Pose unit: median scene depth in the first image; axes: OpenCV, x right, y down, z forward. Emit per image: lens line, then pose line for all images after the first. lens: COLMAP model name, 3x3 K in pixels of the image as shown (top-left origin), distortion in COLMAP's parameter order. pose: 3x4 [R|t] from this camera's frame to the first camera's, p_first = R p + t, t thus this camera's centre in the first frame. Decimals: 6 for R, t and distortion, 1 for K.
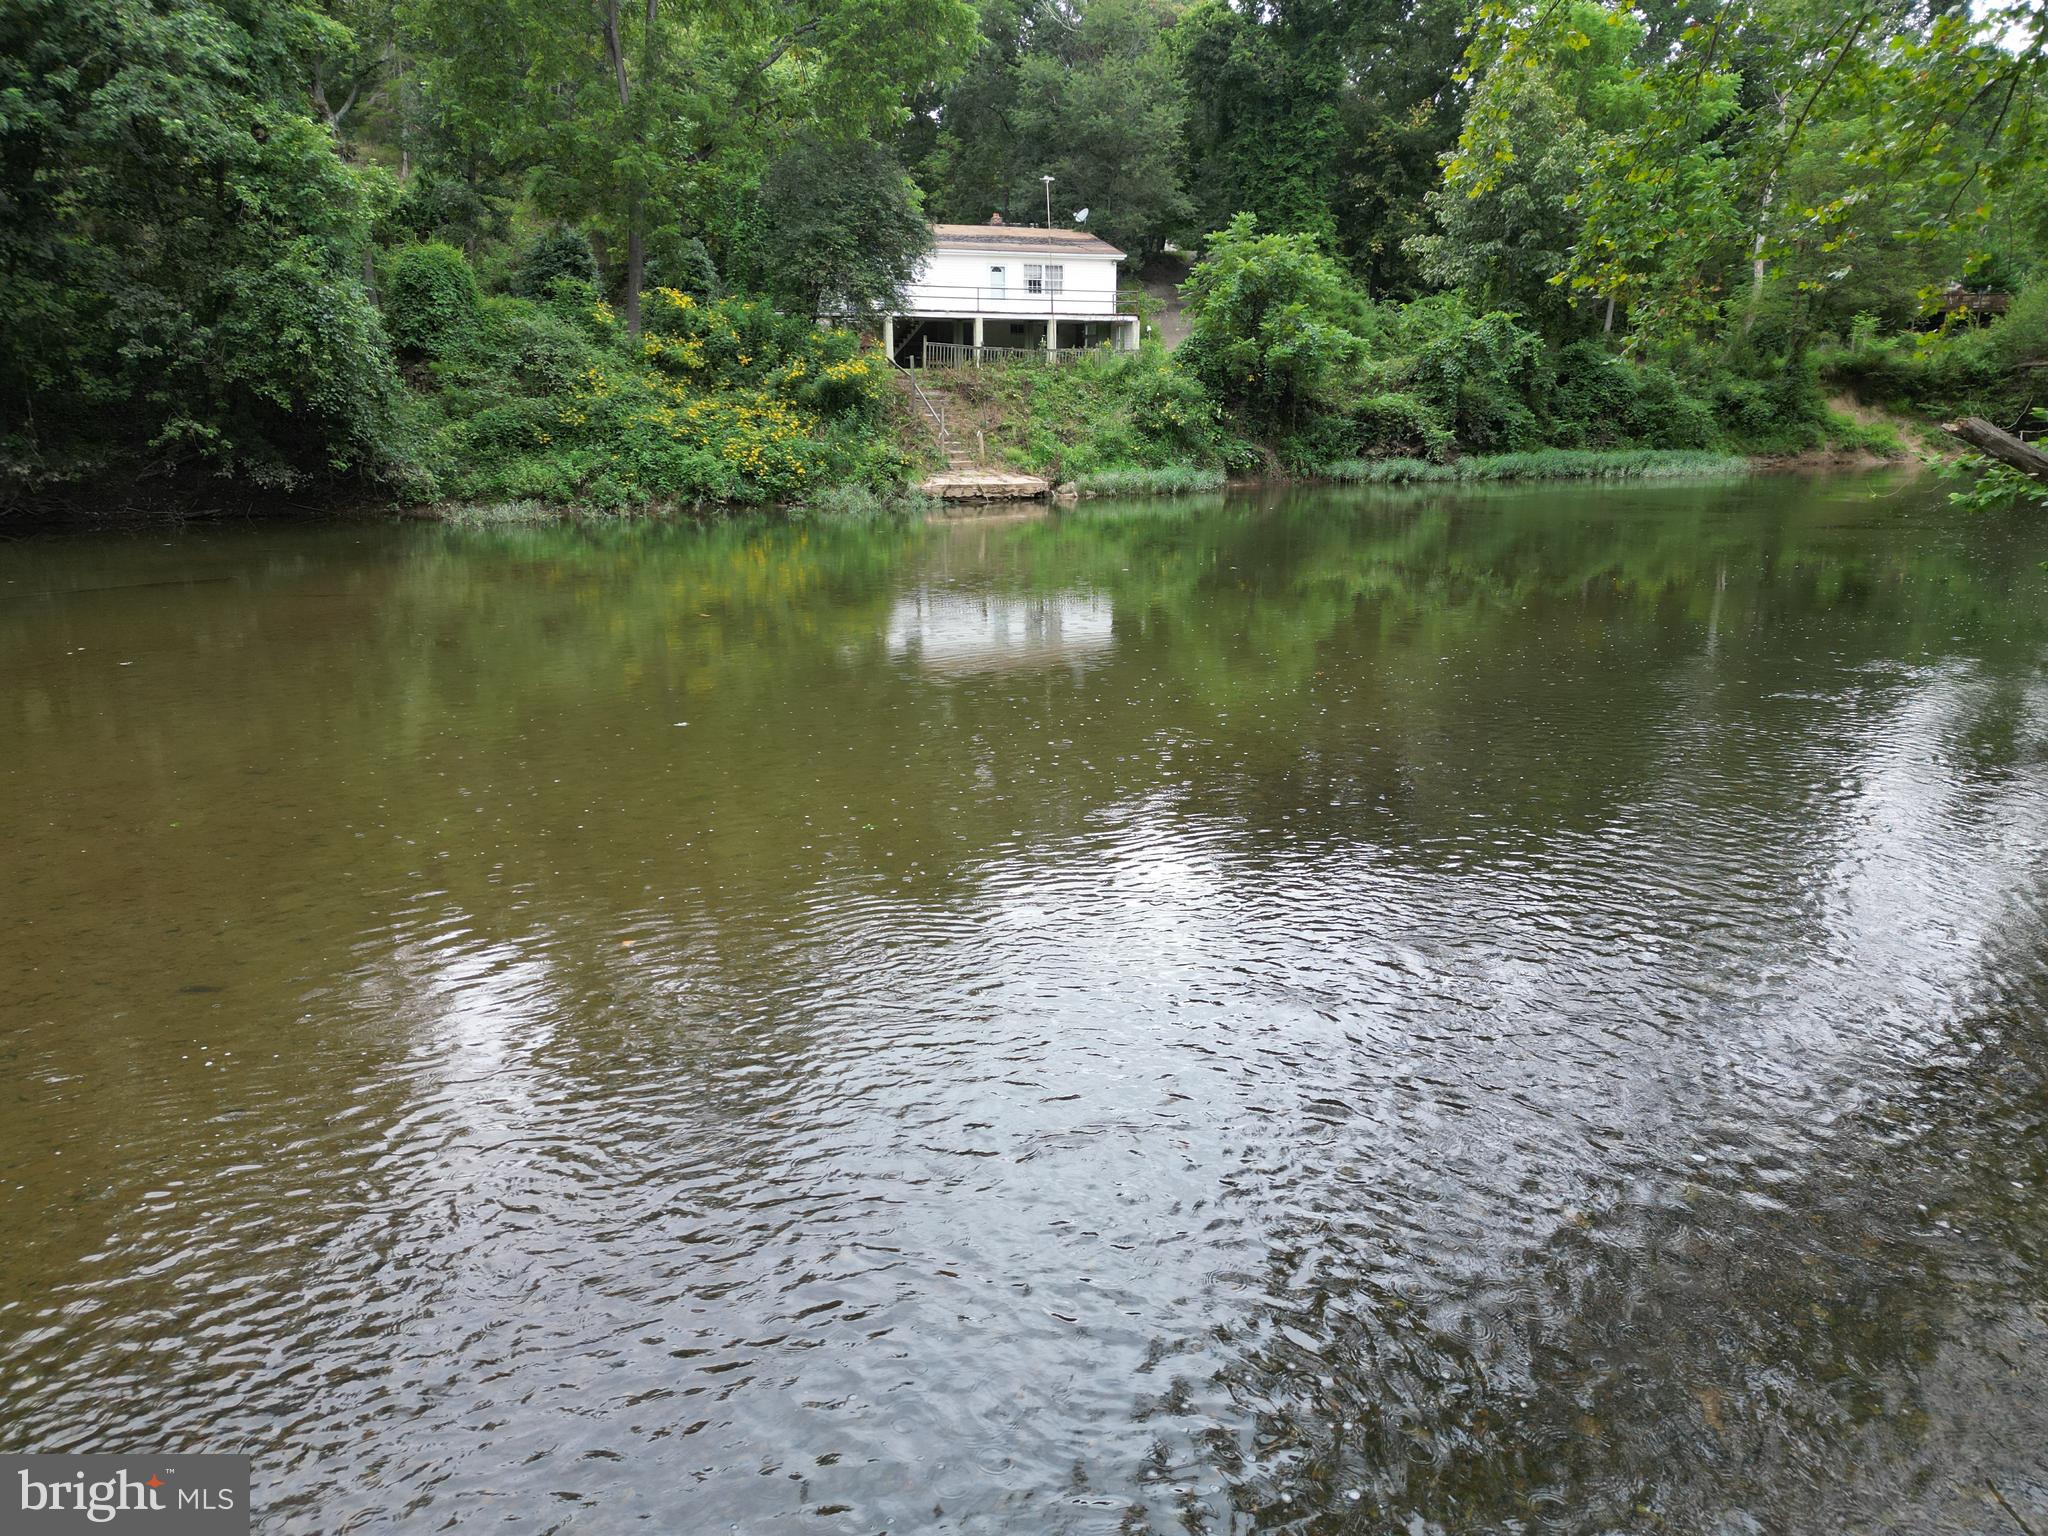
lens RADIAL K [[1428.9, 0, 1059.0], [0, 1428.9, 771.8], [0, 0, 1]] dist [0.084473, -0.074542]
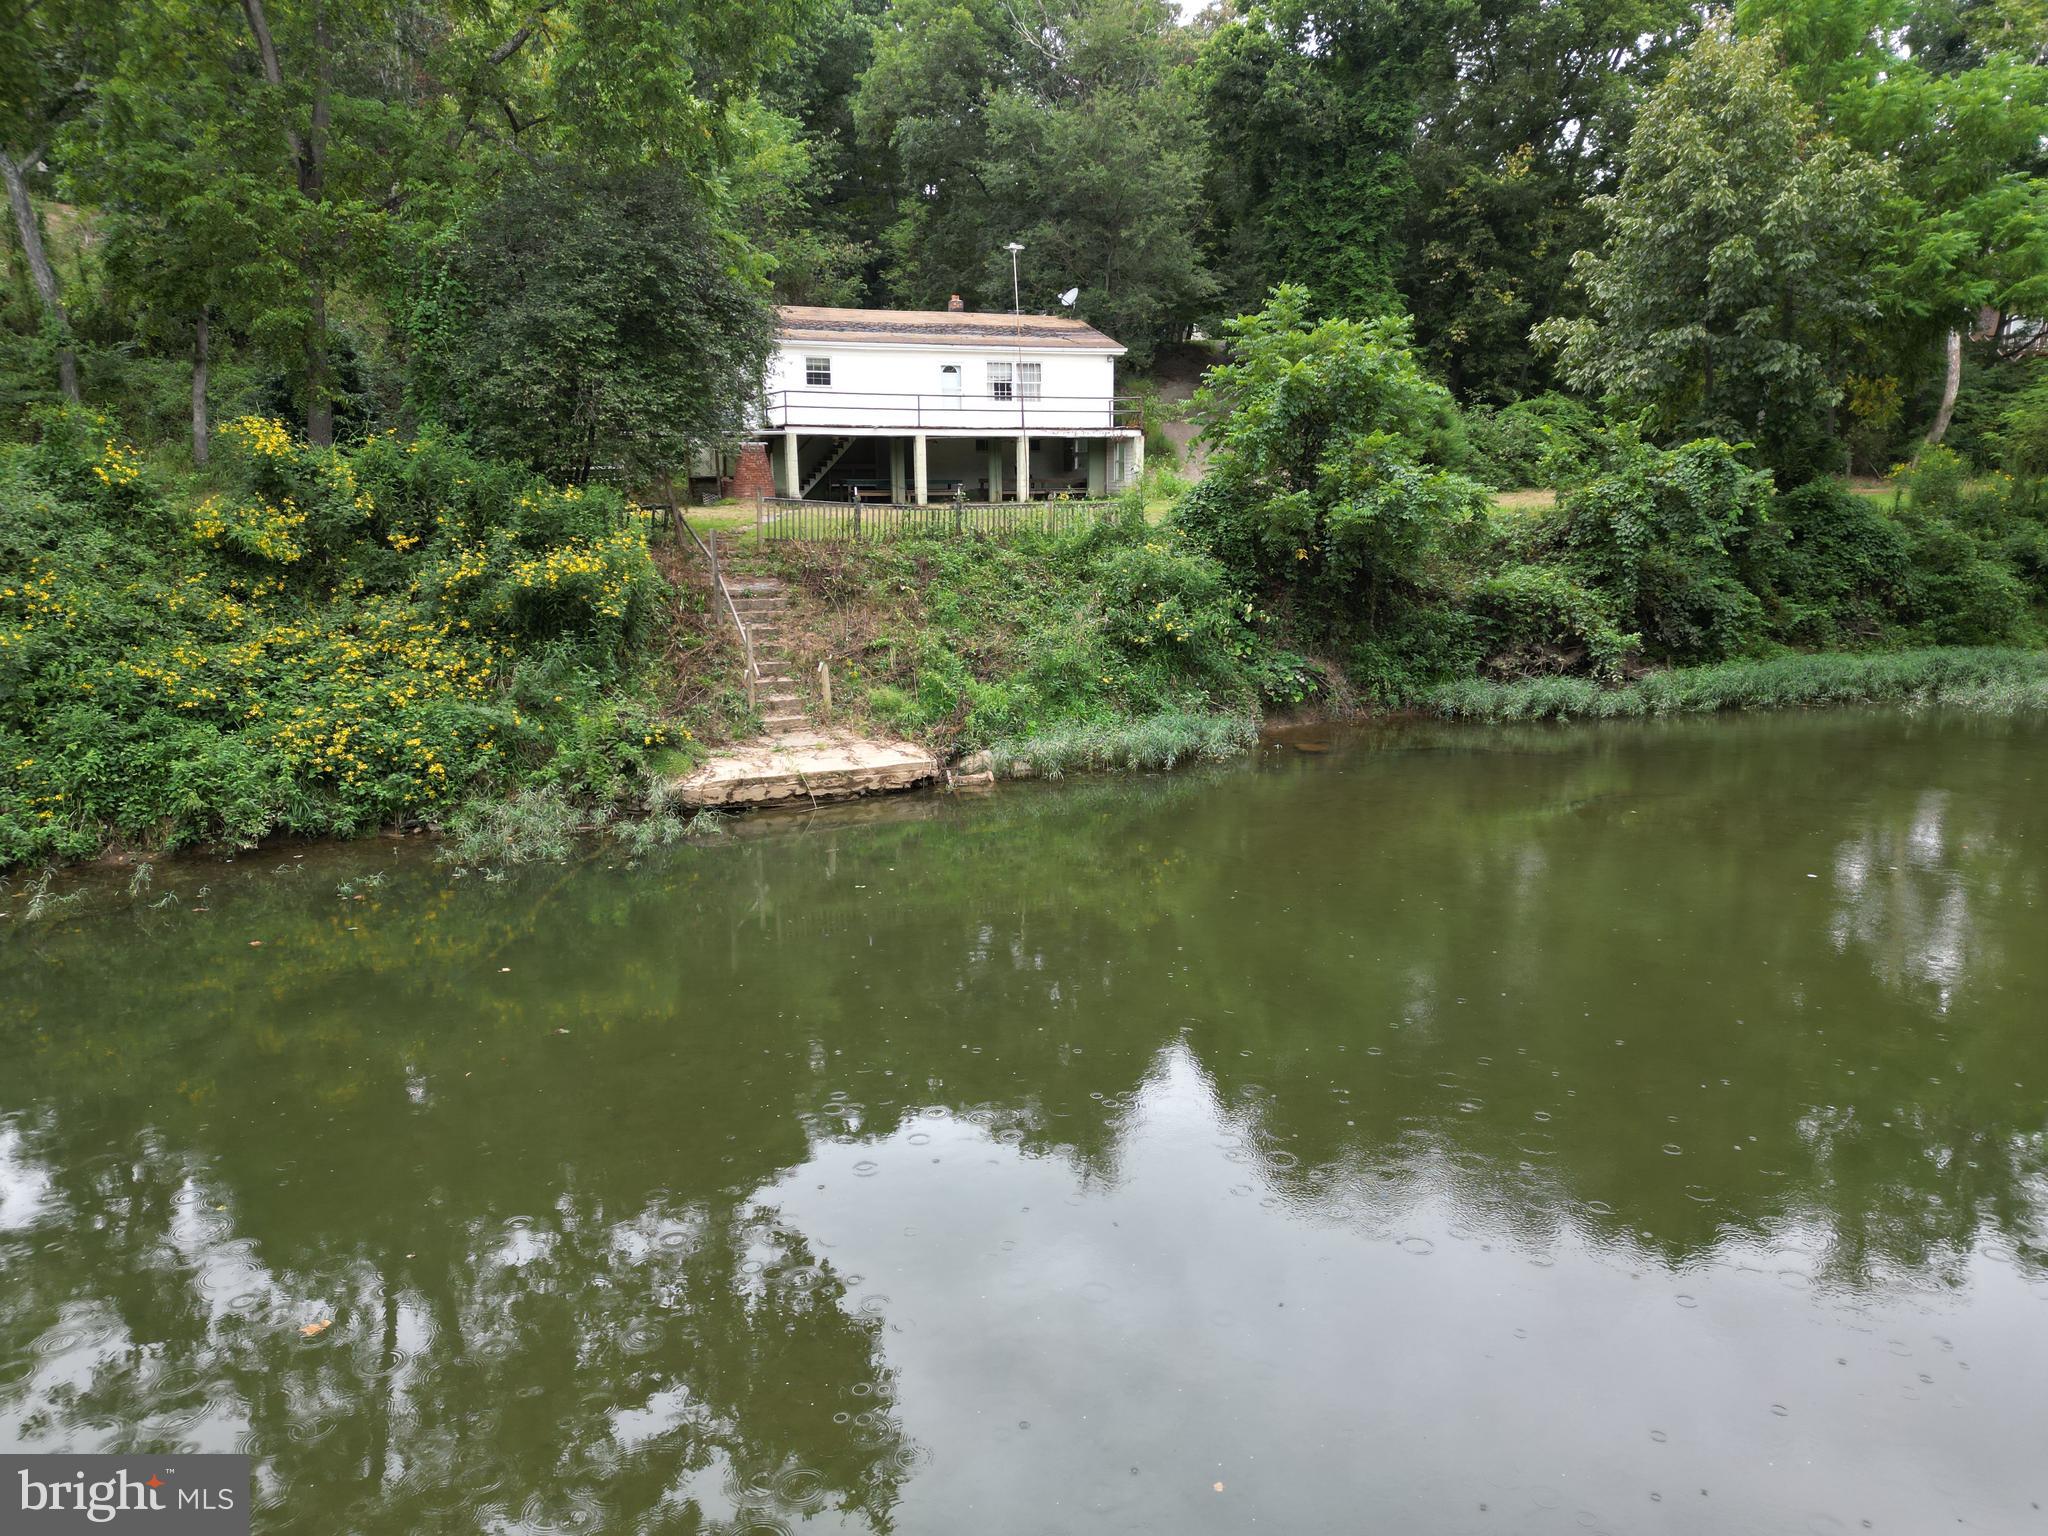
lens RADIAL K [[1428.9, 0, 1059.0], [0, 1428.9, 771.8], [0, 0, 1]] dist [0.084473, -0.074542]
pose [[0.999622, 0.000764, -0.027479, 0.046559], [-0.002243, 0.998548, -0.053827, -0.143858], [0.027398, 0.053868, 0.998172, 0.388060]]
